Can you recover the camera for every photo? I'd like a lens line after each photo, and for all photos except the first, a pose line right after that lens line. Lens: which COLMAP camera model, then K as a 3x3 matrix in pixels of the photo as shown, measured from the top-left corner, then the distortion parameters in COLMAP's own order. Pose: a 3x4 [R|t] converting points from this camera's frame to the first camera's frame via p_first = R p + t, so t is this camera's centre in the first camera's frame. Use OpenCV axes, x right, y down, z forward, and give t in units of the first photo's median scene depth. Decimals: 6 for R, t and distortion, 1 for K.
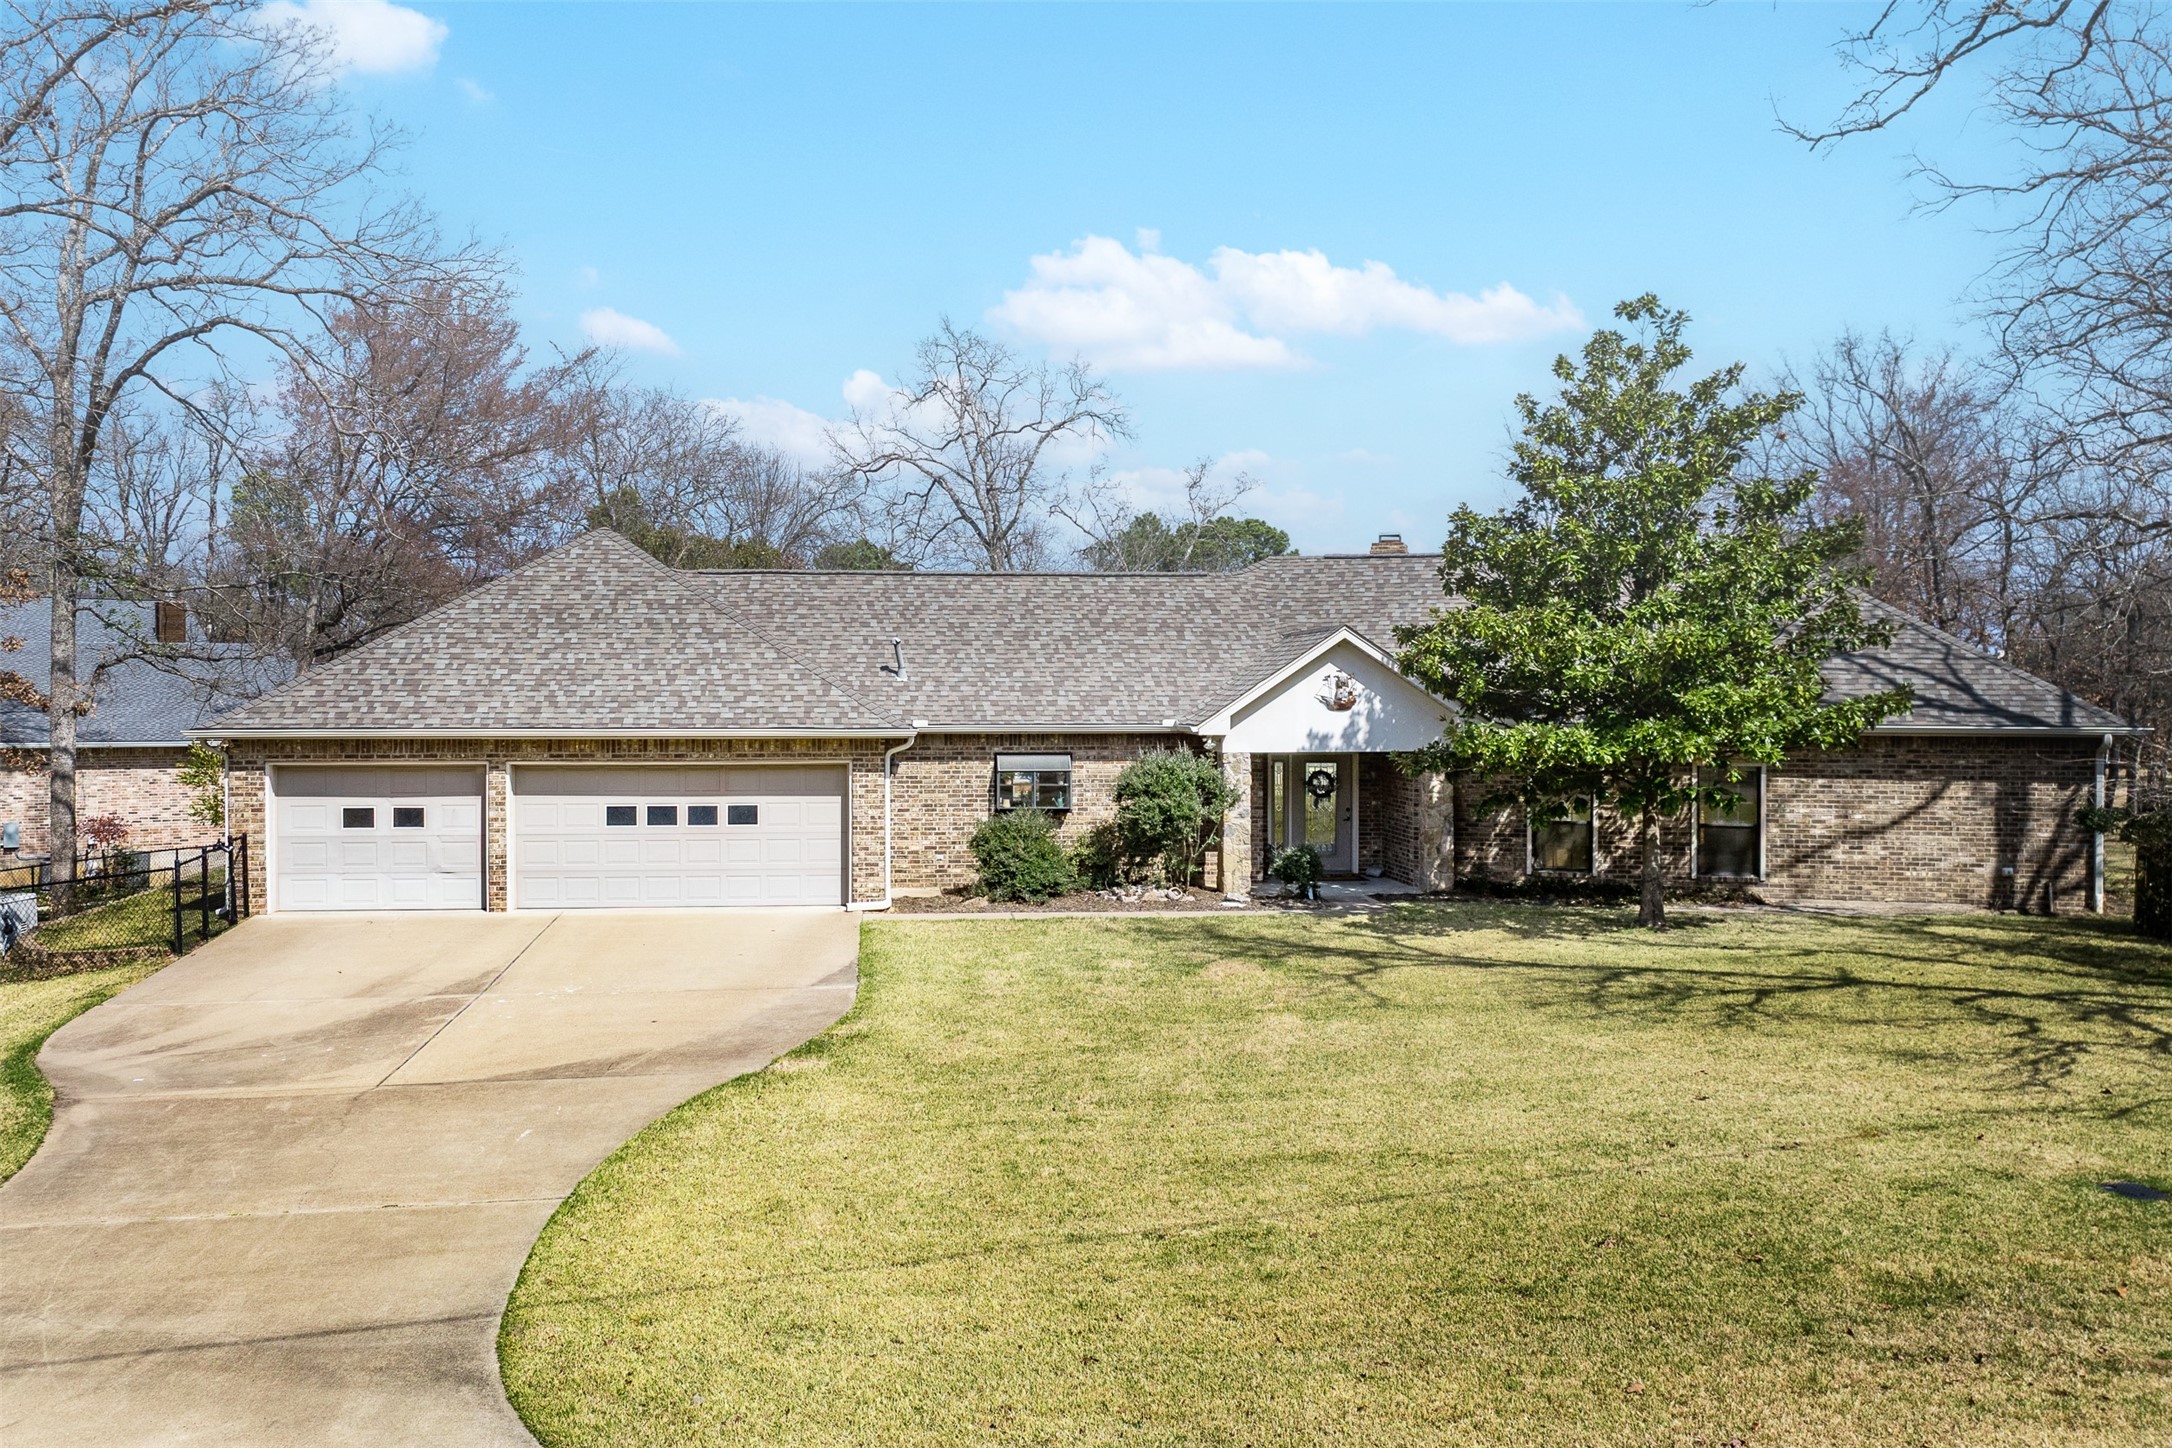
lens RADIAL K [[1566.6, 0, 1086.0], [0, 1566.6, 724.0], [0, 0, 1]] dist [-0.028885, 0.000675]
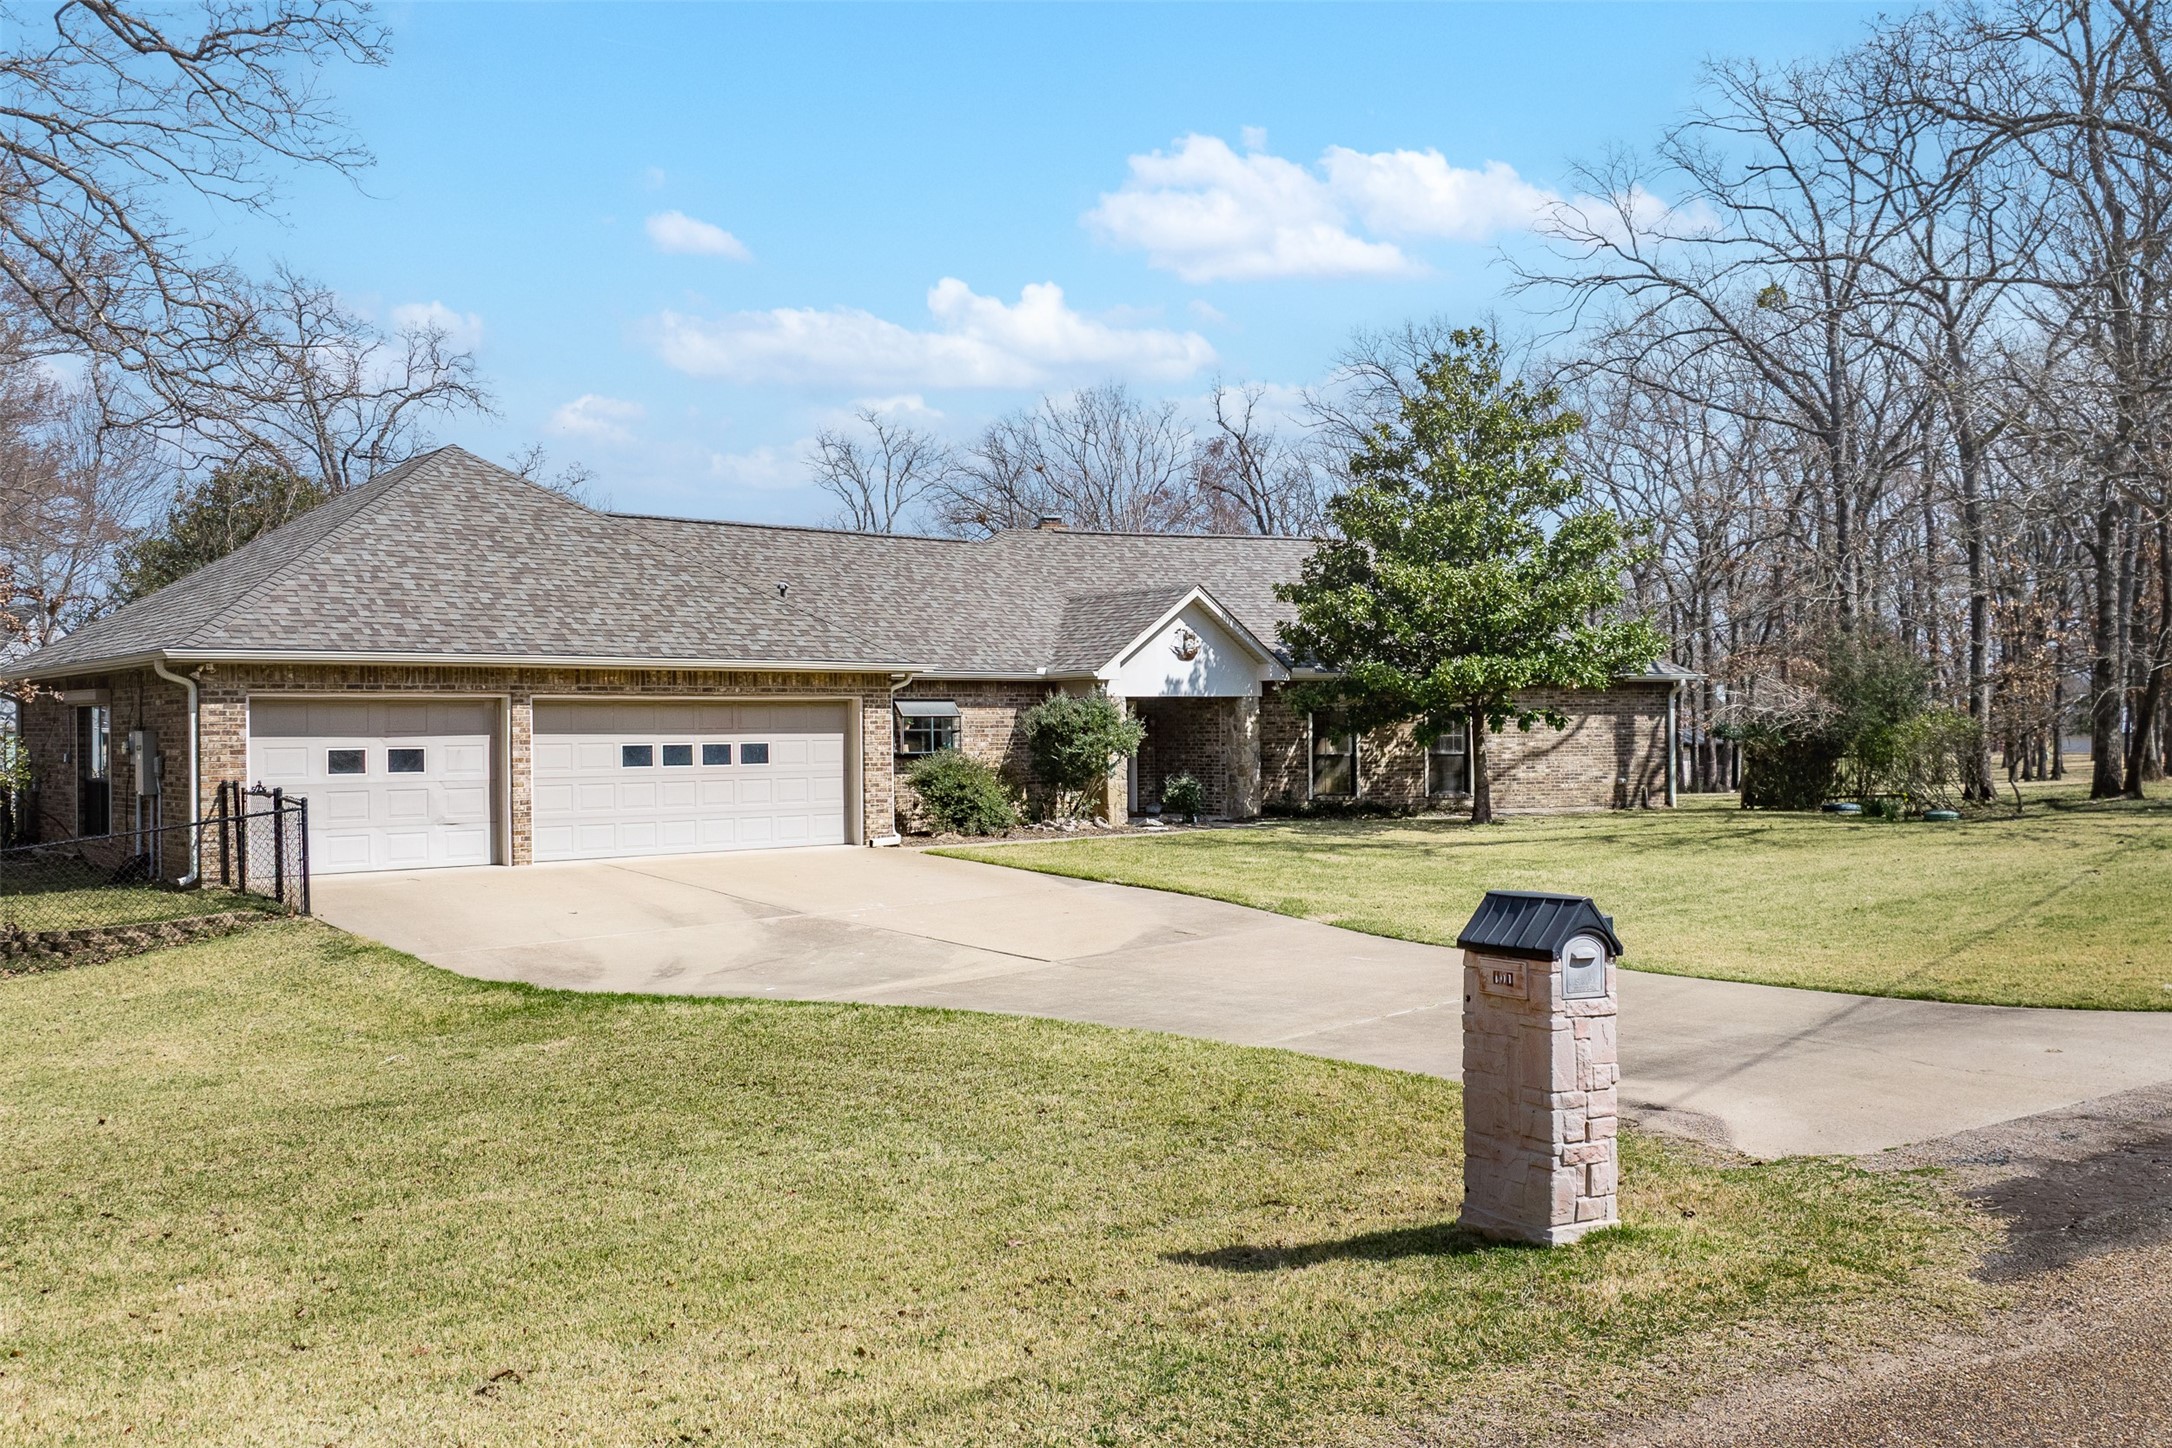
lens RADIAL K [[1566.6, 0, 1086.0], [0, 1566.6, 724.0], [0, 0, 1]] dist [-0.028885, 0.000675]
pose [[0.848347, -0.008587, 0.529371, -0.523619], [0.015819, 0.999833, -0.009133, 0.049345], [-0.529205, 0.016122, 0.848341, 0.079864]]
